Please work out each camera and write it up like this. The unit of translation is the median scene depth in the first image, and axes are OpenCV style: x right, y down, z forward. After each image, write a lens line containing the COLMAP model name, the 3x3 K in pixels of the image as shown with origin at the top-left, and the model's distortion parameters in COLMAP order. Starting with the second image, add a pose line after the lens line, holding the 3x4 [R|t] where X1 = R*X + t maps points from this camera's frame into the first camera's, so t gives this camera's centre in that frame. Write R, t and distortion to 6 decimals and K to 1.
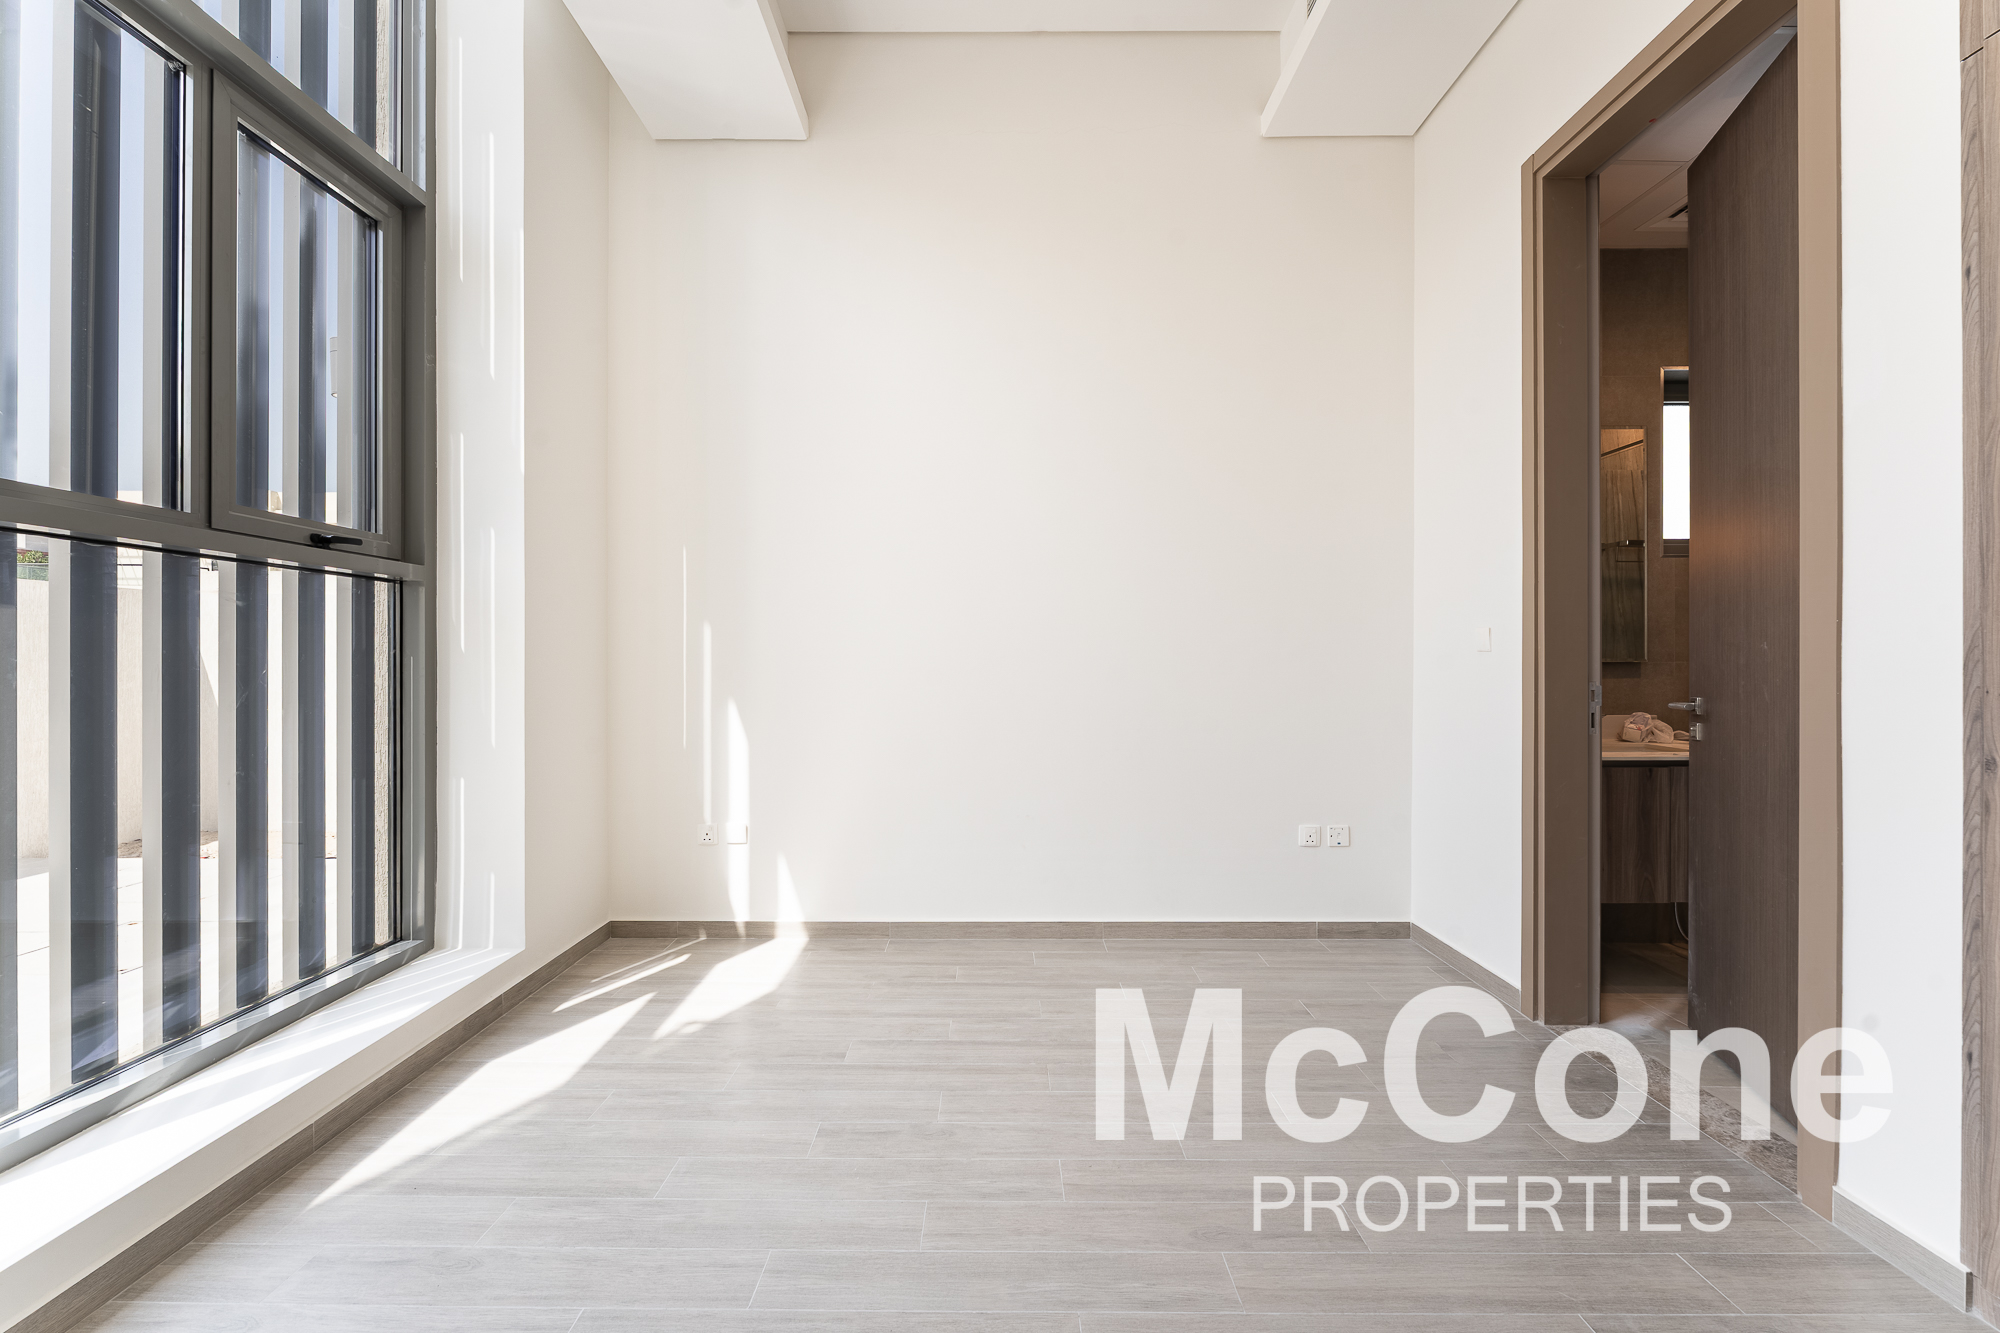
lens RADIAL K [[814.4, 0, 997.3], [0, 814.4, 662.0], [0, 0, 1]] dist [-0.006190, 0.000168]
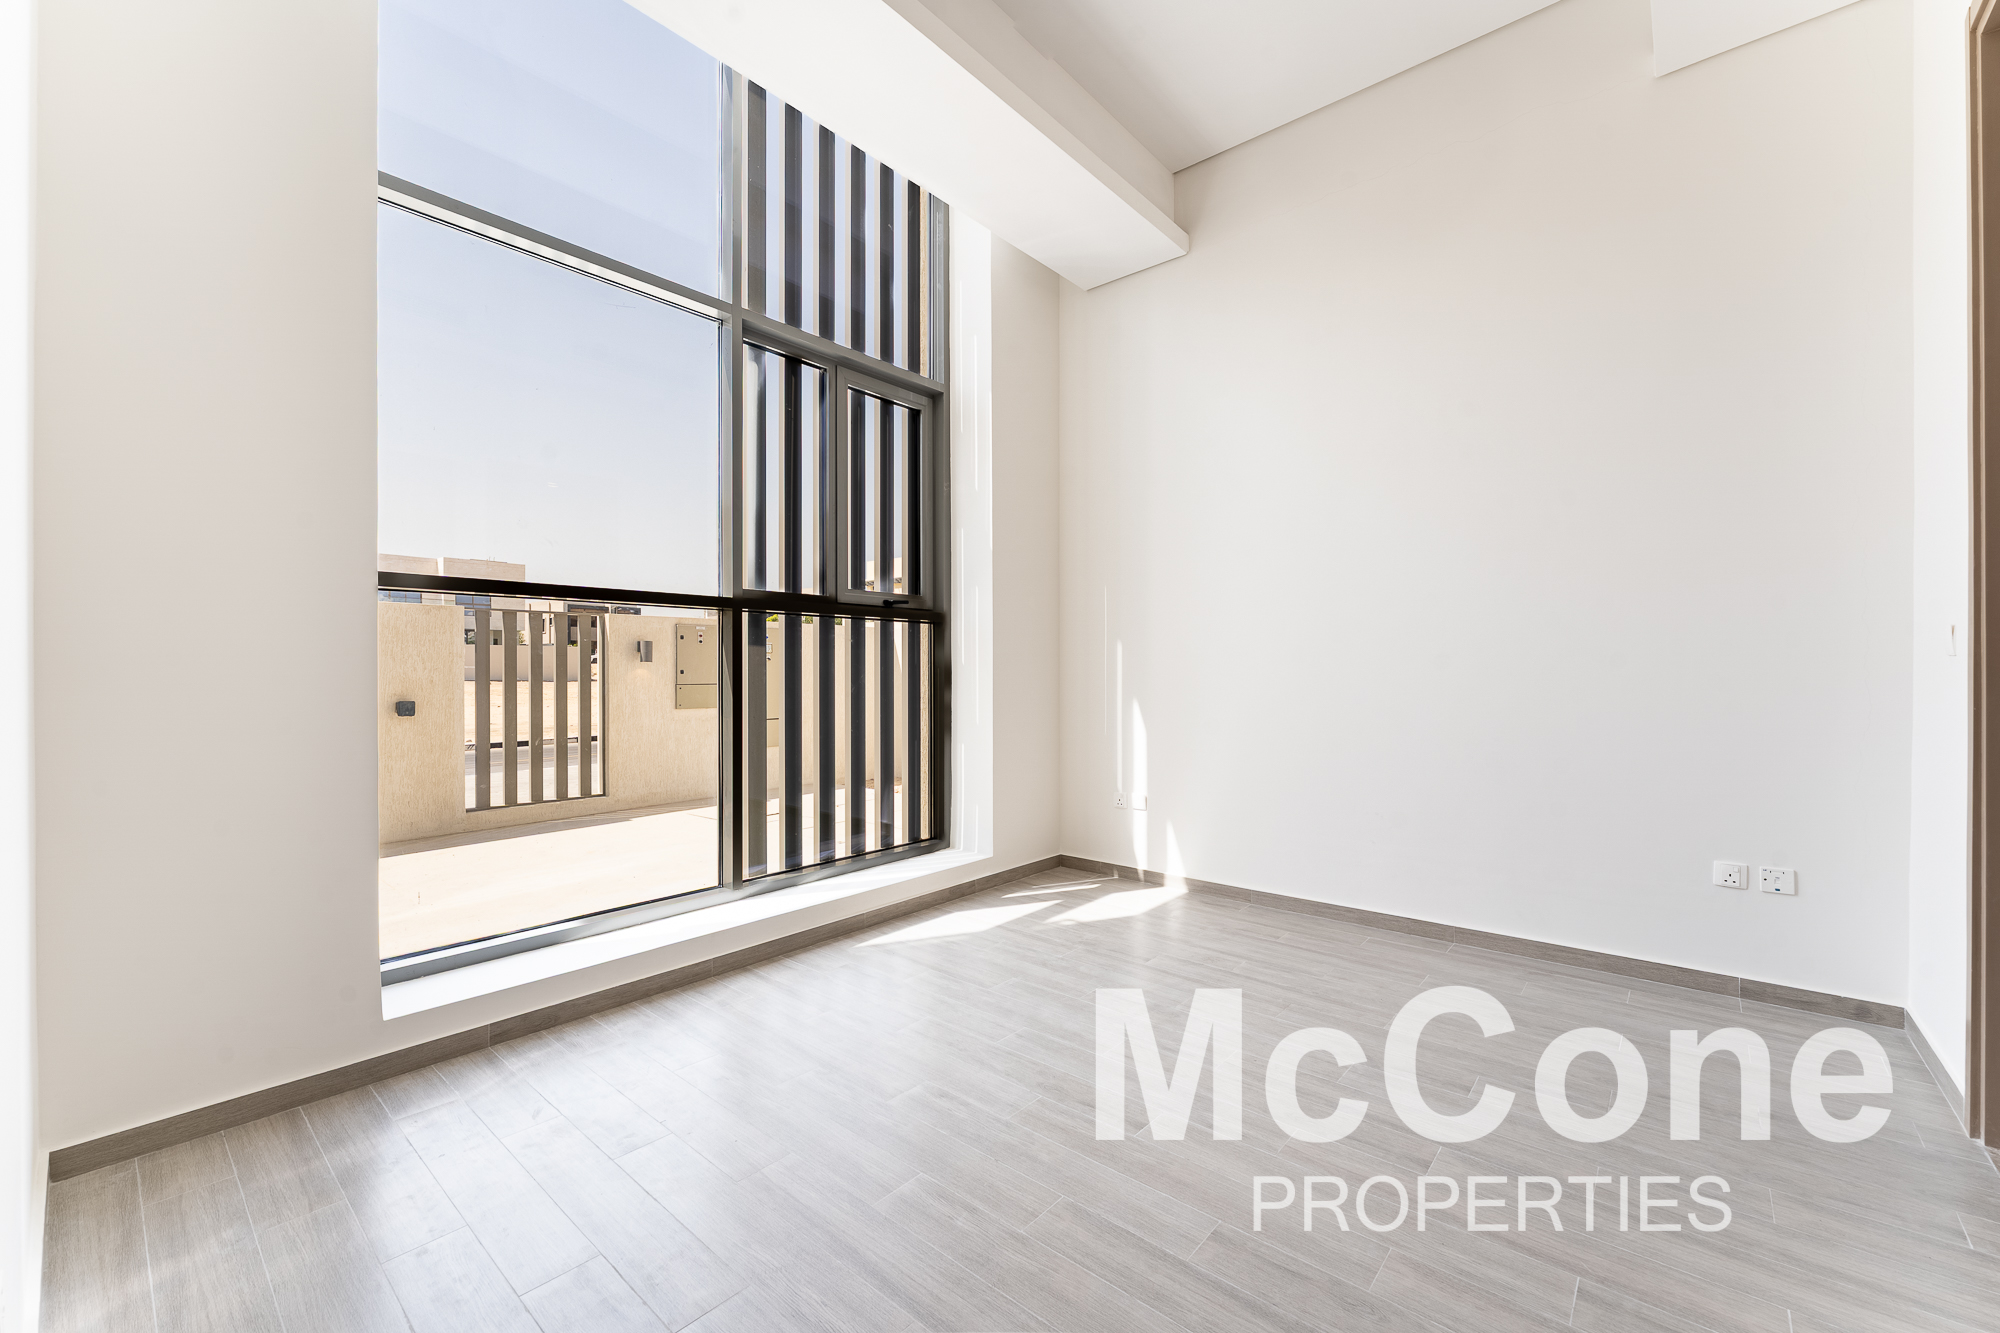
lens RADIAL K [[814.4, 0, 1003.0], [0, 814.4, 670.5], [0, 0, 1]] dist [-0.006190, 0.000168]
pose [[0.756579, -0.002842, -0.653896, 0.427644], [0.003510, 0.999994, -0.000285, -0.001652], [0.653893, -0.002079, 0.756584, -0.156280]]
